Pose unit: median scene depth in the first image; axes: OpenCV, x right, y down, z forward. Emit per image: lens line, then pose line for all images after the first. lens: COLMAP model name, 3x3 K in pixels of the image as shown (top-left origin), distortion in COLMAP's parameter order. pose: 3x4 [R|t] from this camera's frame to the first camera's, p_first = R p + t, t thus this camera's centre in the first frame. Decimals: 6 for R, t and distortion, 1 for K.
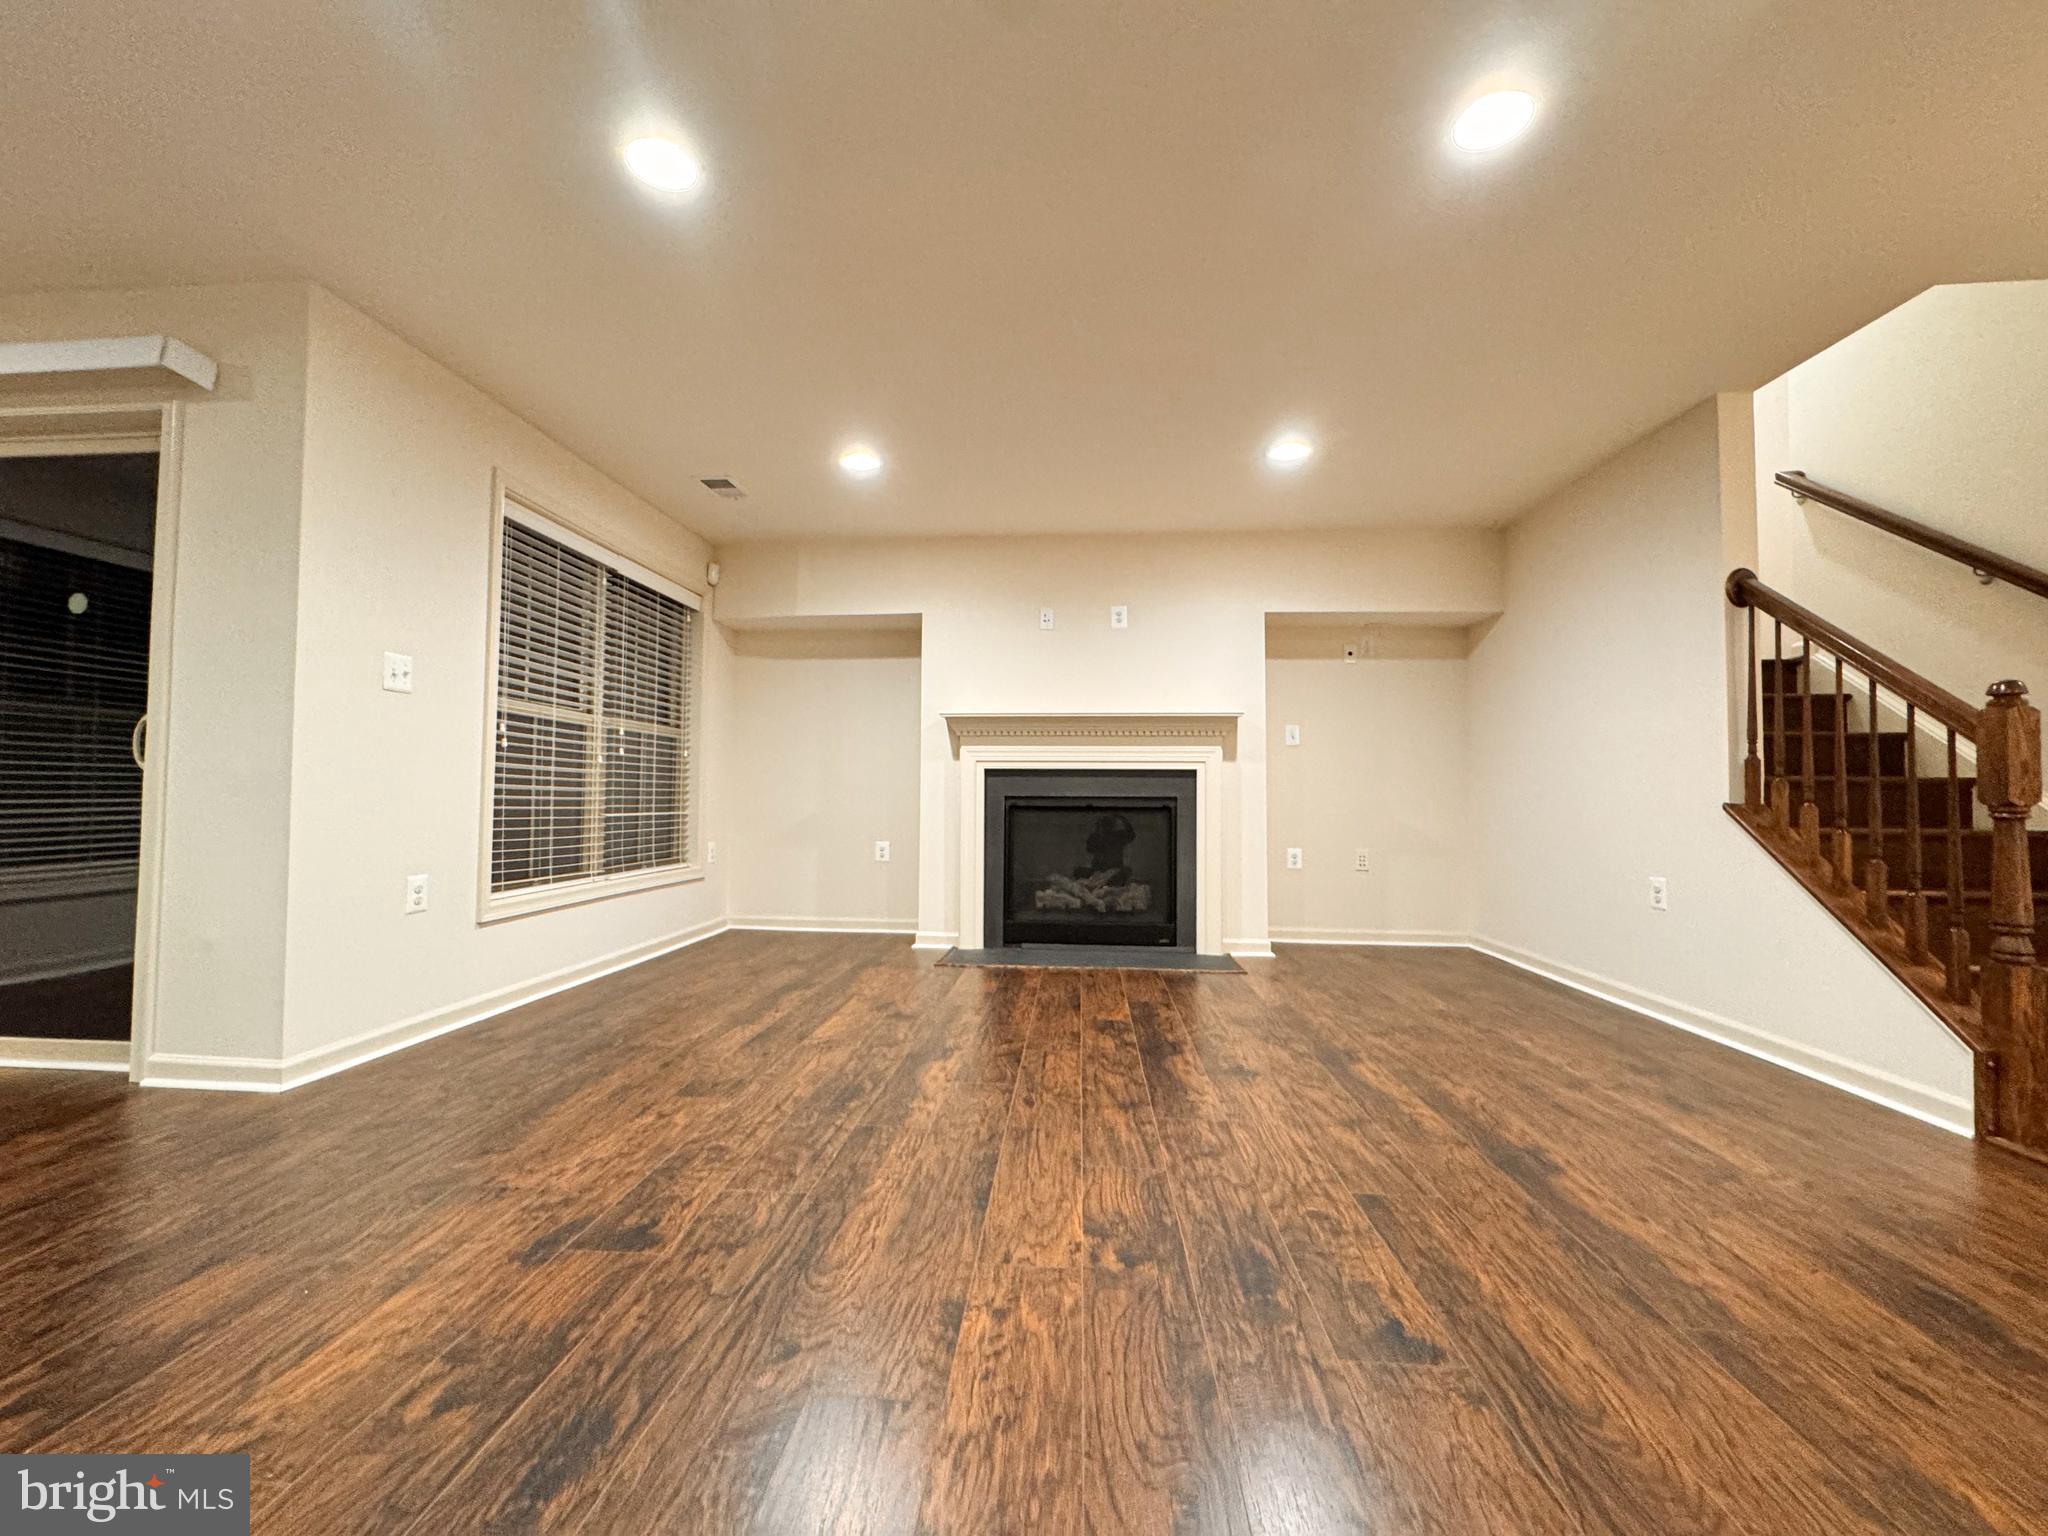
lens RADIAL K [[820.8, 0, 1023.4], [0, 820.8, 766.0], [0, 0, 1]] dist [-0.001443, -0.000075]
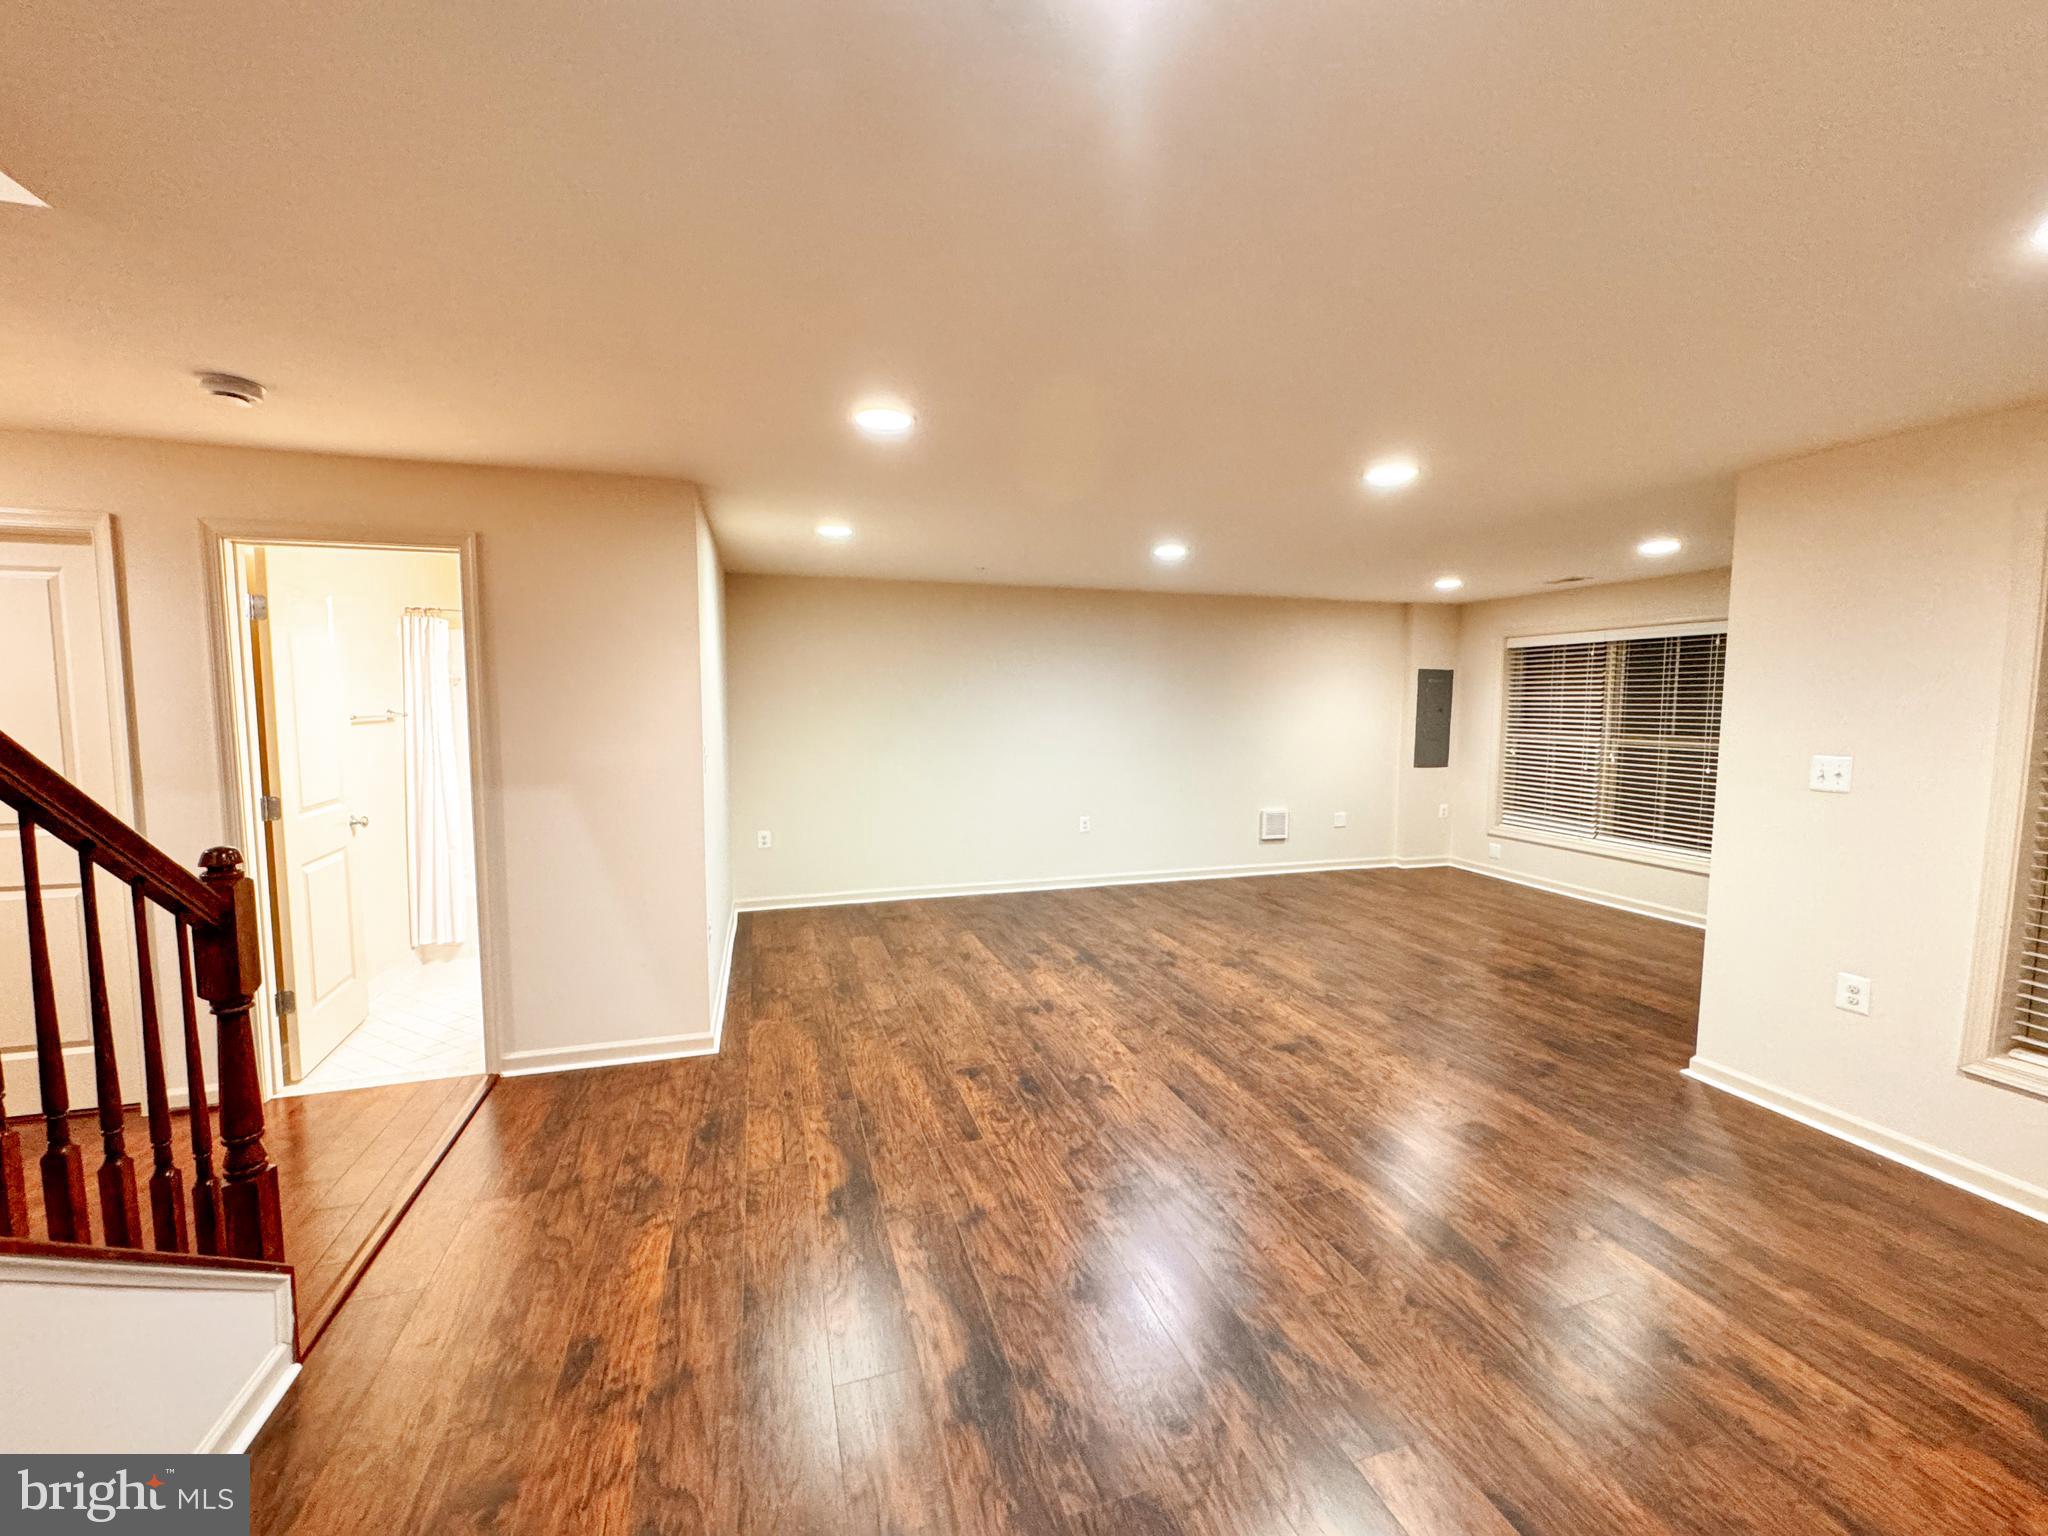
lens RADIAL K [[820.8, 0, 1023.4], [0, 820.8, 766.0], [0, 0, 1]] dist [-0.001443, -0.000075]
pose [[-0.928695, 0.017829, -0.370416, 0.449987], [0.002021, 0.999072, 0.043019, -0.132450], [0.370840, 0.039203, -0.927869, 1.232304]]
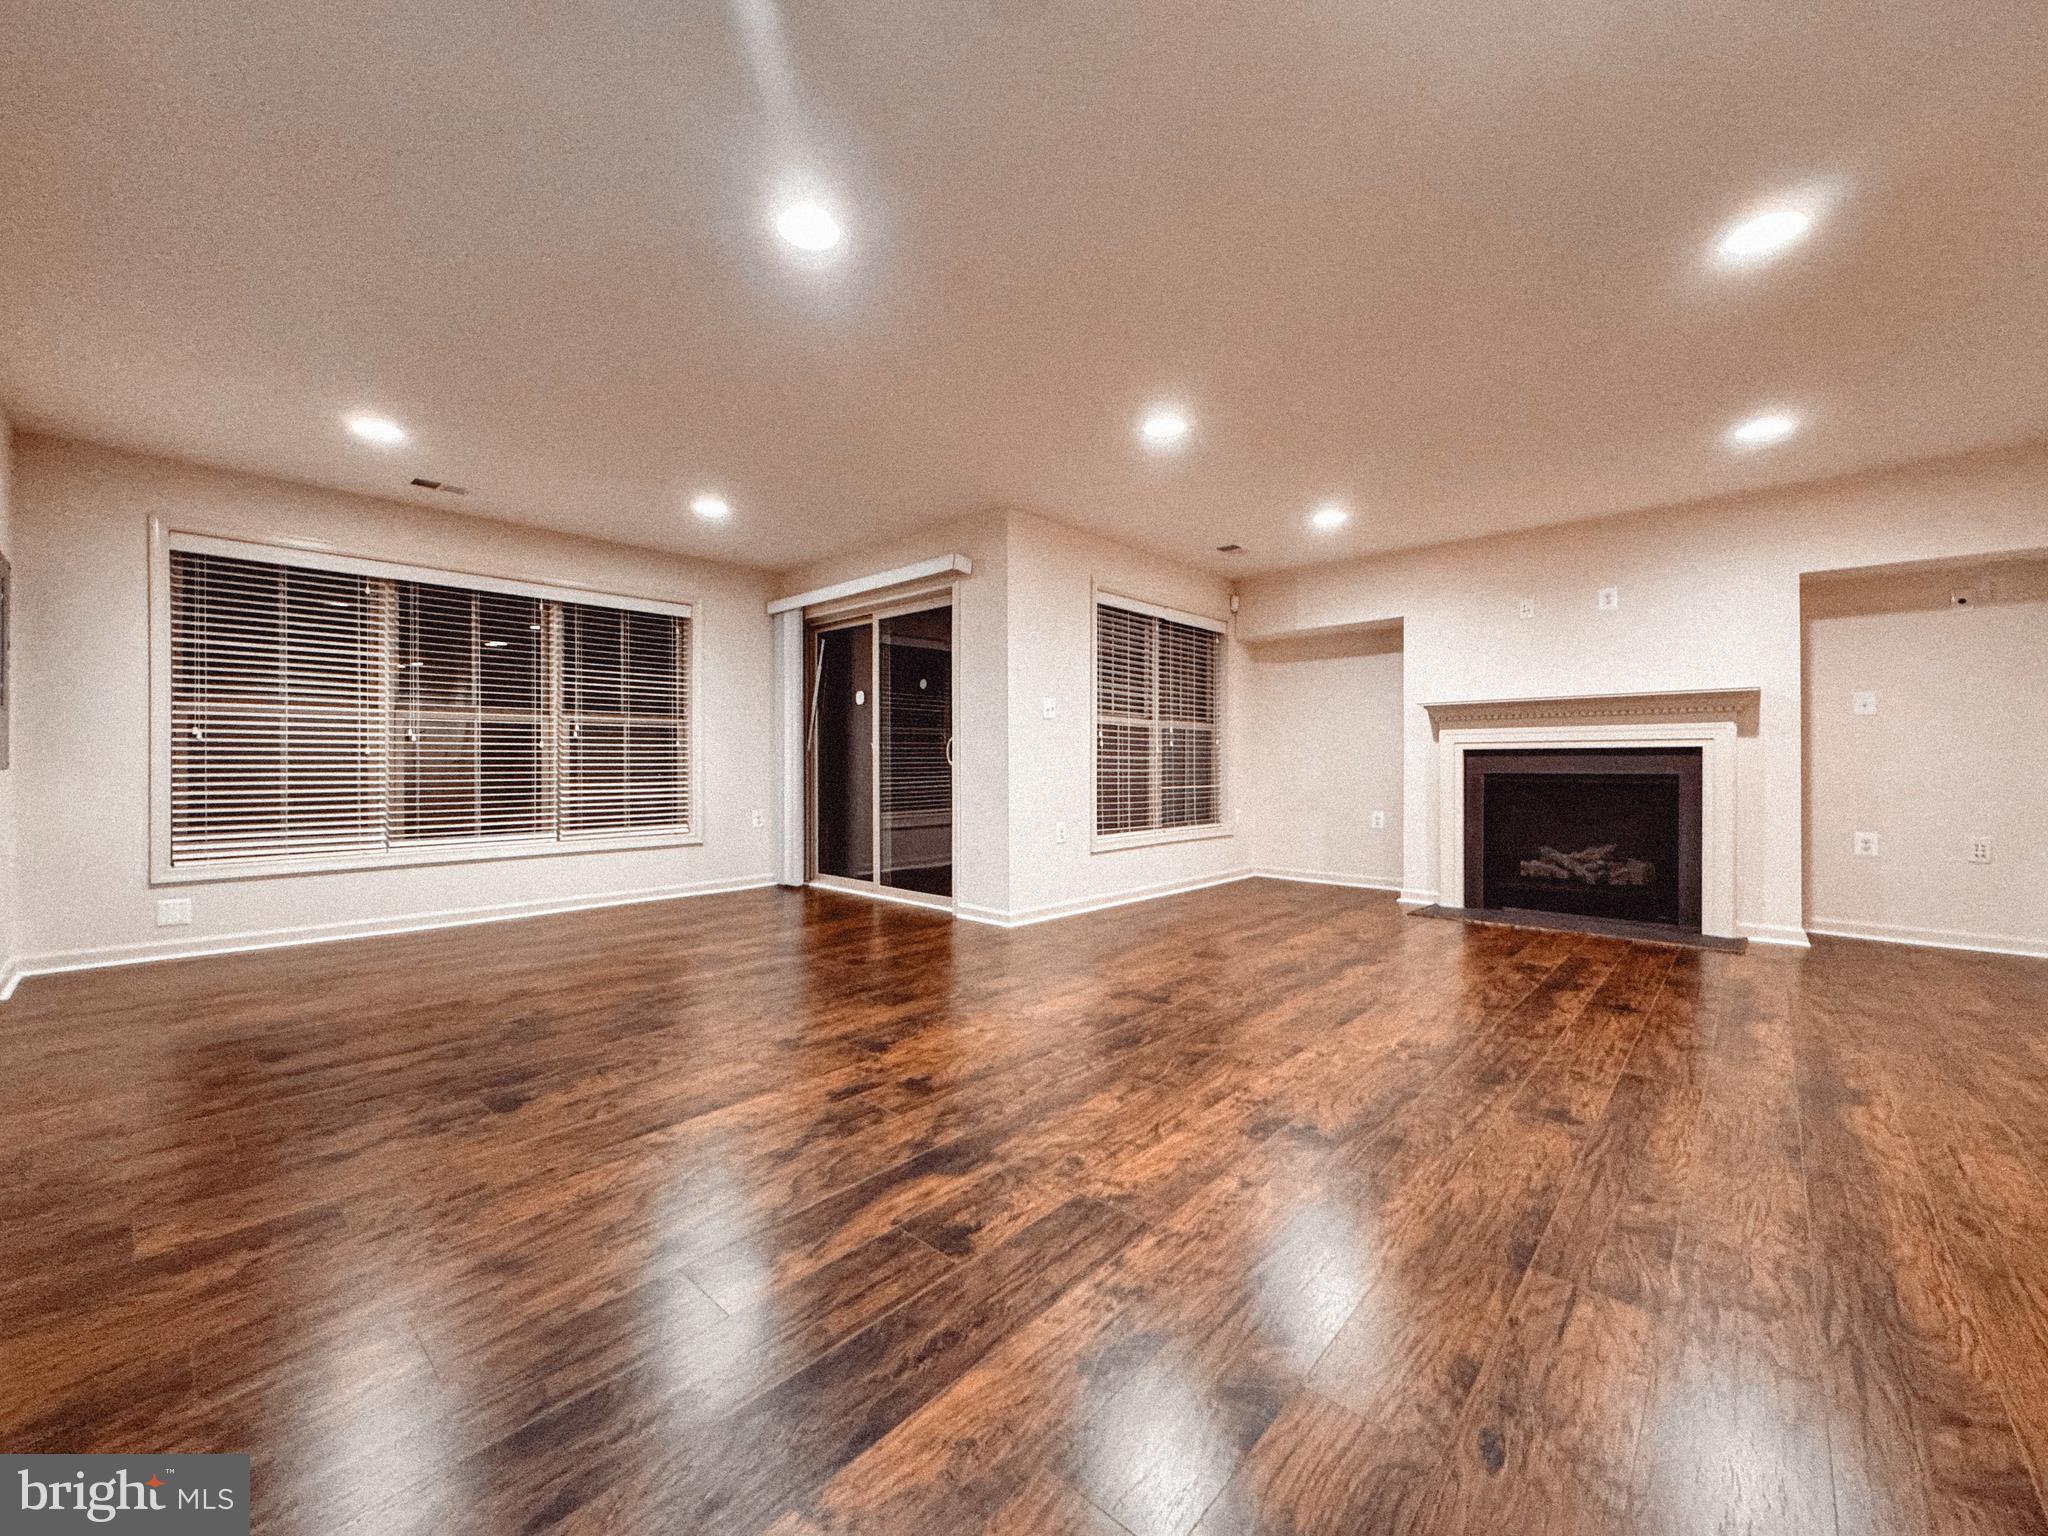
lens RADIAL K [[820.8, 0, 1023.4], [0, 820.8, 766.0], [0, 0, 1]] dist [-0.001443, -0.000075]
pose [[0.785277, -0.006289, -0.619113, 0.232672], [0.029808, 0.999173, 0.027659, -0.030963], [0.618427, -0.040174, 0.784815, -0.344438]]
